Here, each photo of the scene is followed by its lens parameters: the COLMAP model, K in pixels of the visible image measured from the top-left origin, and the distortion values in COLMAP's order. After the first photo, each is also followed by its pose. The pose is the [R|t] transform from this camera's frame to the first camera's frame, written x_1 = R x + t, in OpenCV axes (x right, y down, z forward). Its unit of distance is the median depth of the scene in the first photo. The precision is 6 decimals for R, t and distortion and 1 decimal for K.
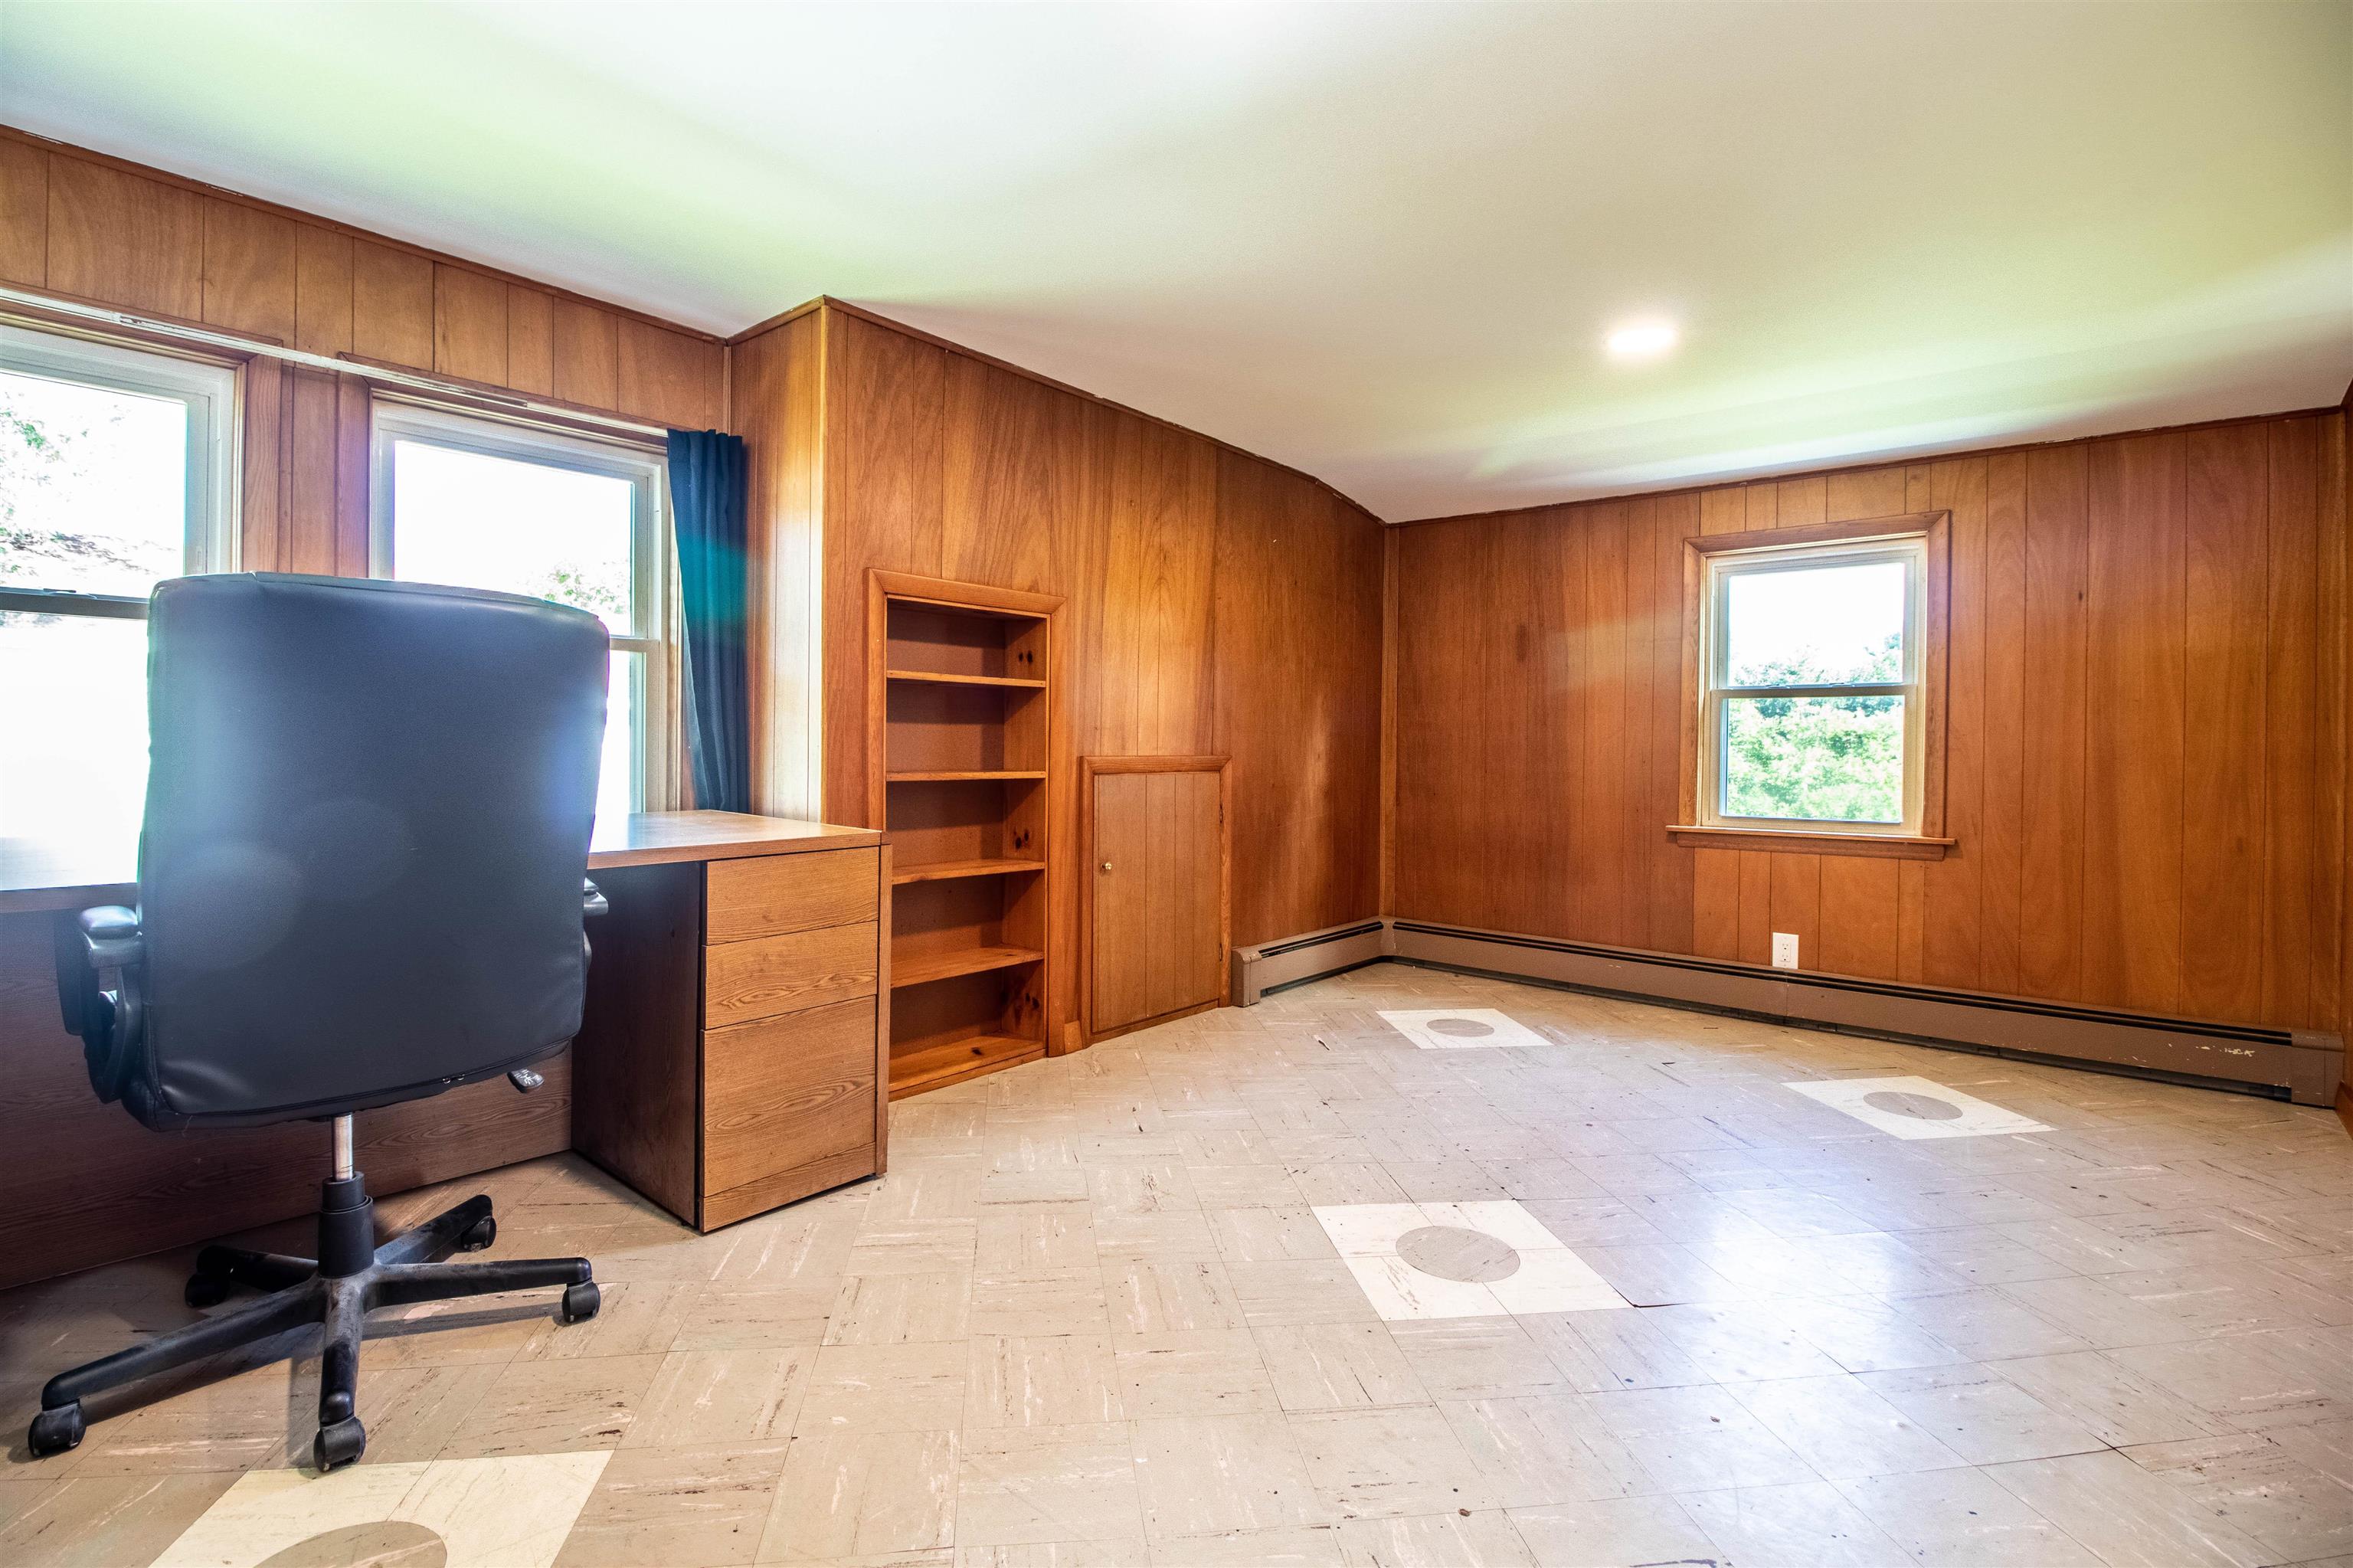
lens RADIAL K [[1094.5, 0, 1157.9], [0, 1094.5, 753.3], [0, 0, 1]] dist [-0.003420, -0.008541]
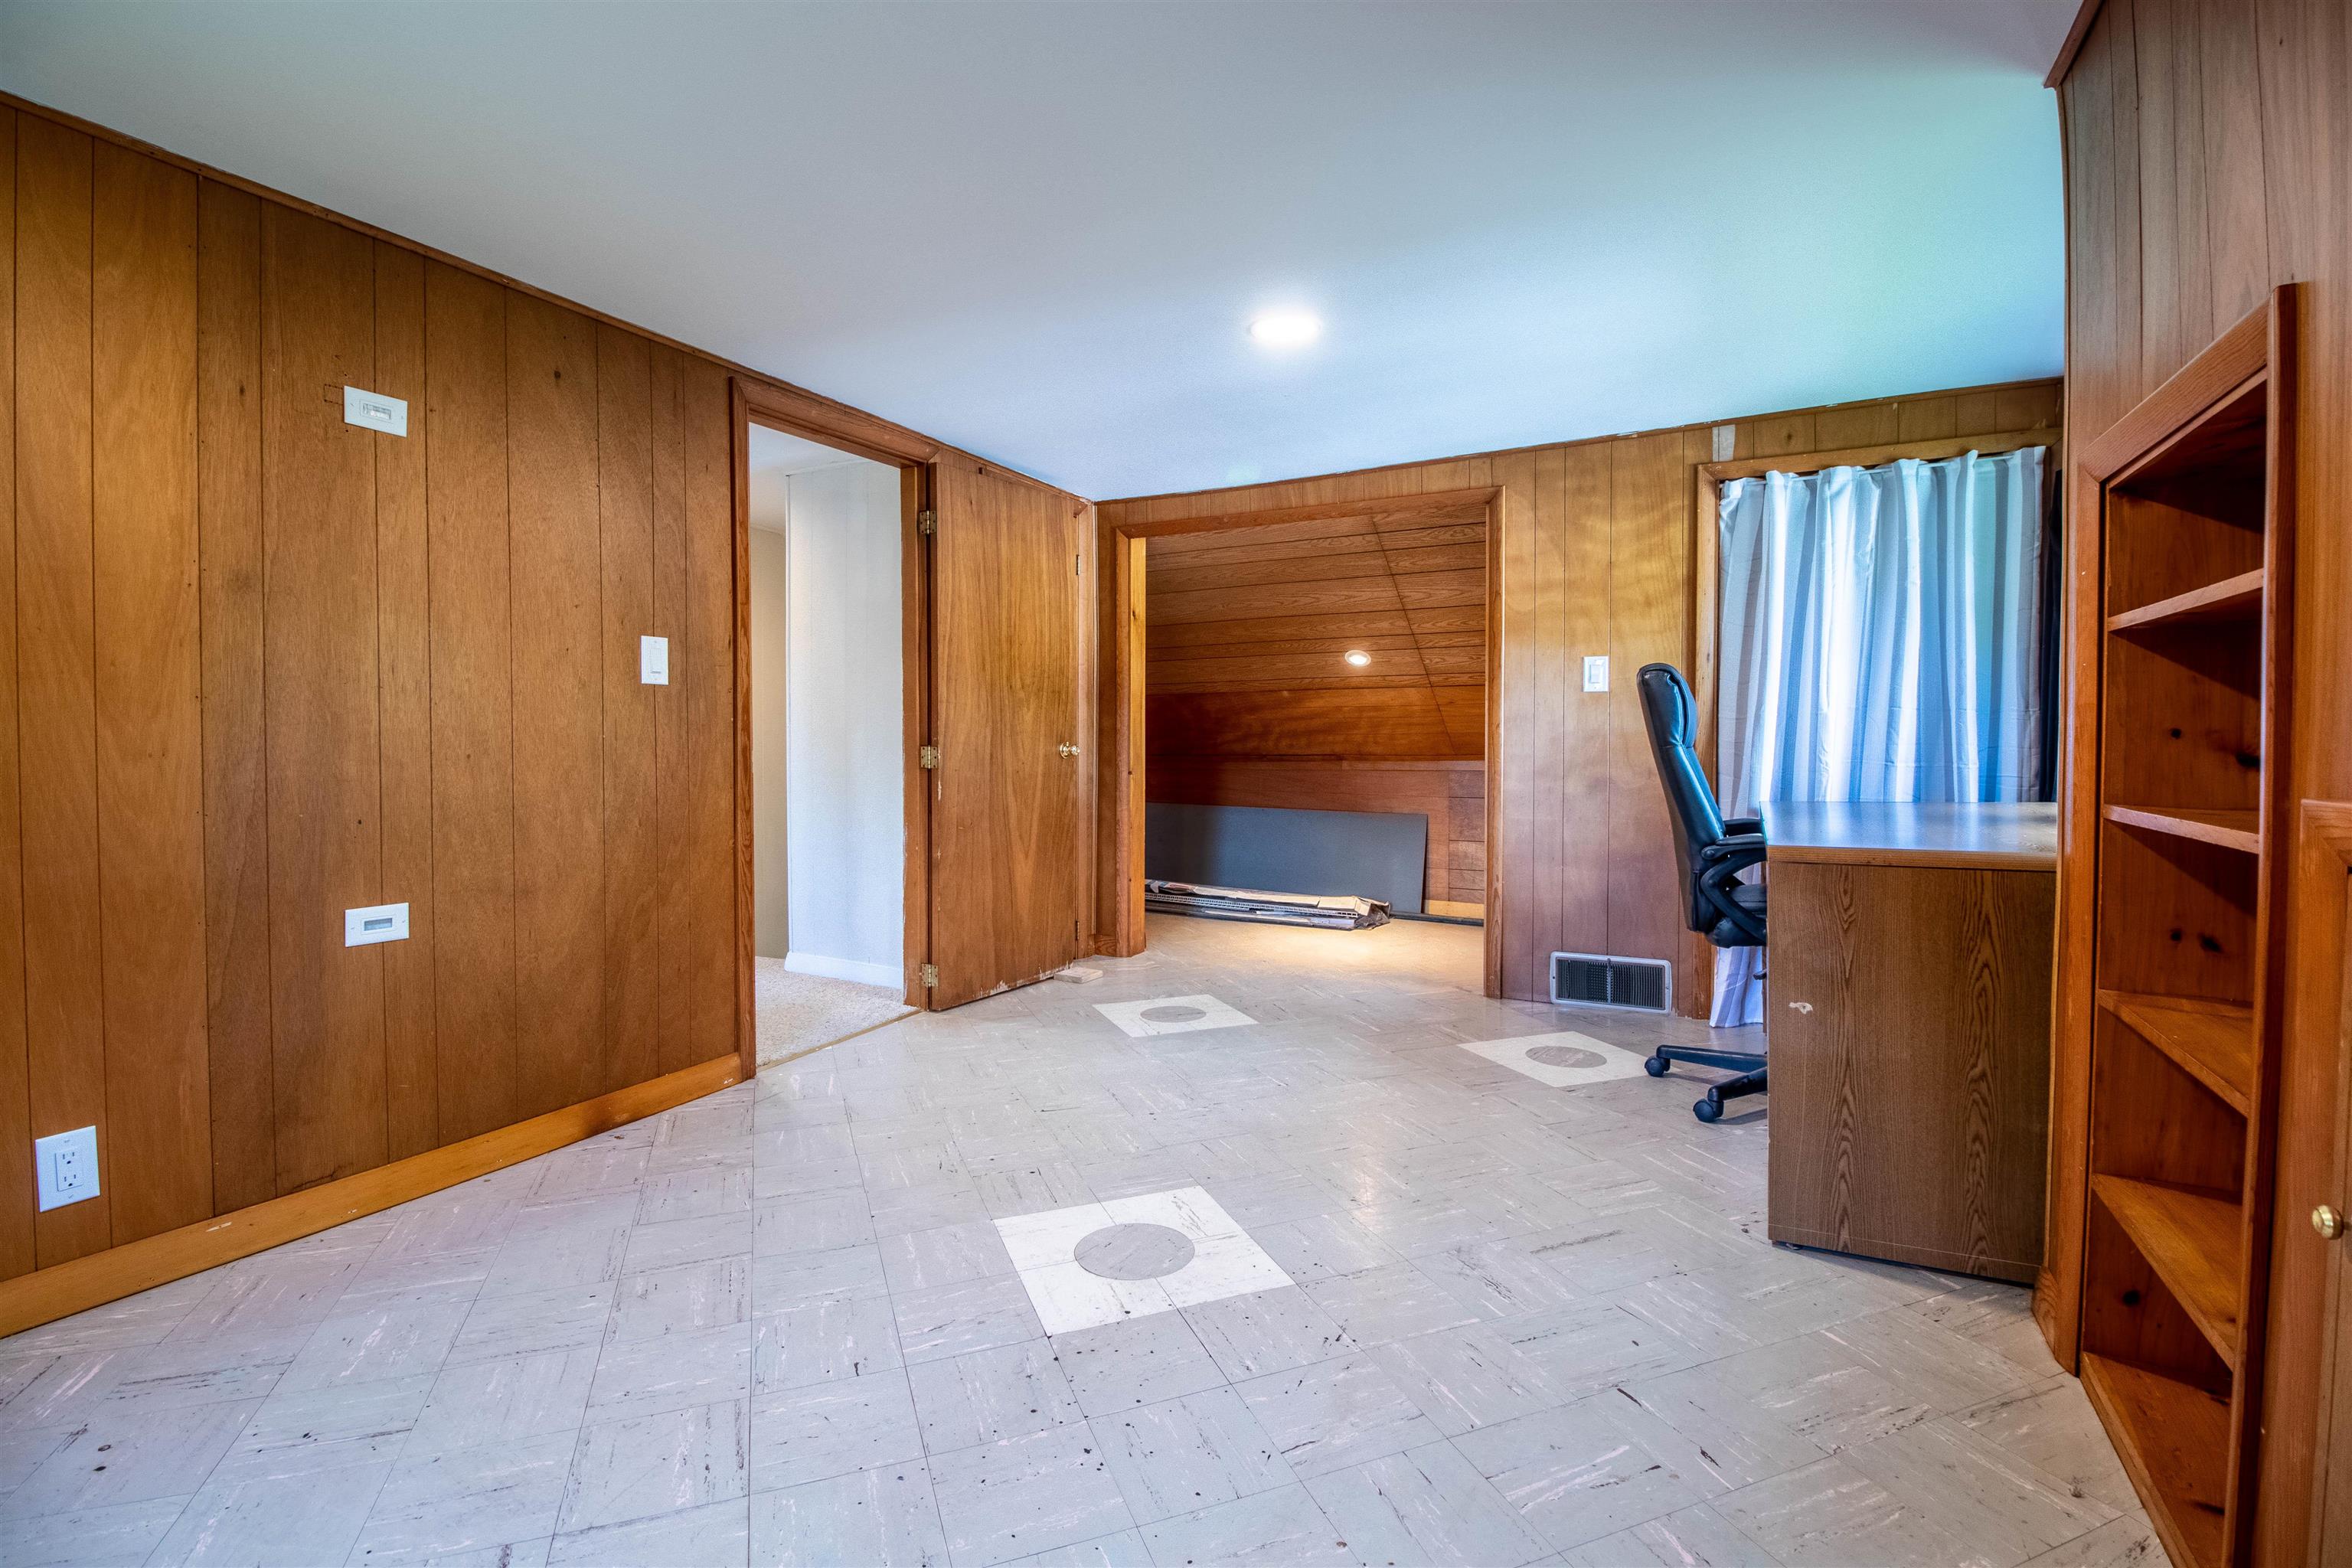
lens RADIAL K [[1094.0, 0, 1157.3], [0, 1094.0, 765.1], [0, 0, 1]] dist [-0.003420, -0.008541]
pose [[-0.976914, -0.006079, -0.213547, 0.404537], [-0.013840, 0.999296, 0.034866, -0.016206], [0.213184, 0.037016, -0.976311, 1.691541]]
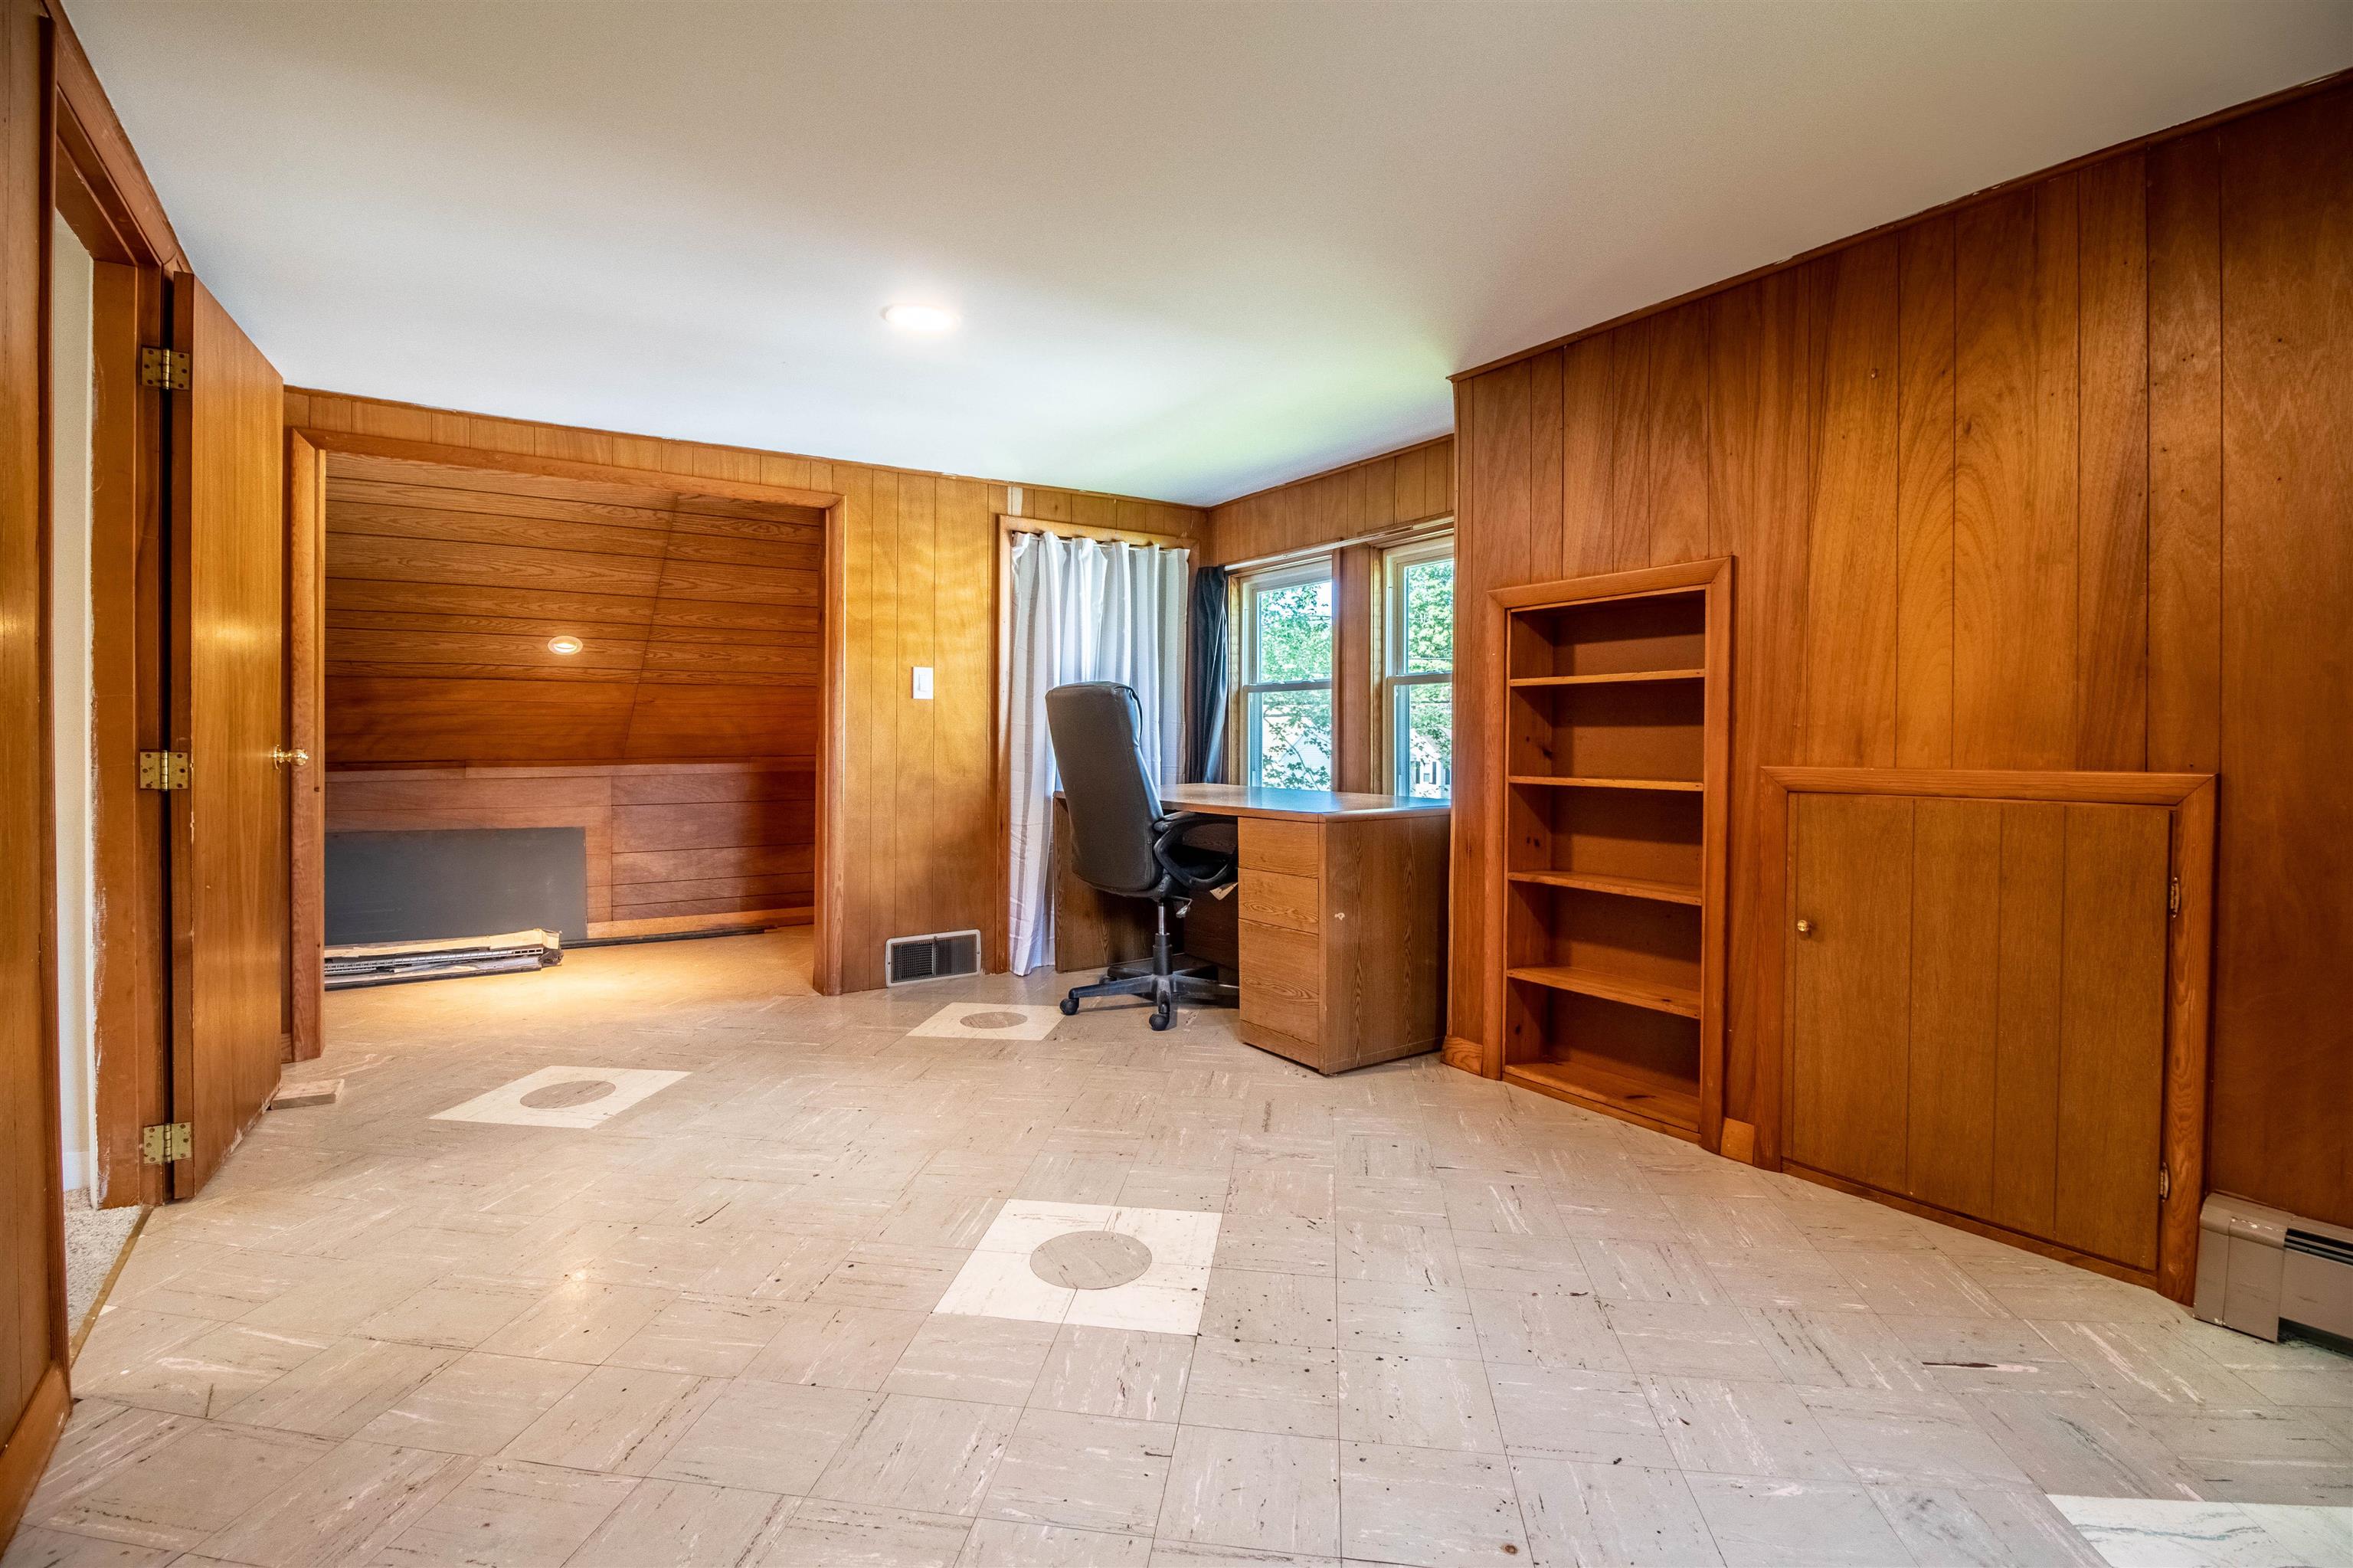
lens RADIAL K [[1094.5, 0, 1170.8], [0, 1094.5, 760.9], [0, 0, 1]] dist [-0.003420, -0.008541]
pose [[-0.273691, 0.003736, -0.961811, 1.033780], [-0.018702, 0.999783, 0.009205, 0.000176], [0.961636, 0.020507, -0.273561, 1.146906]]
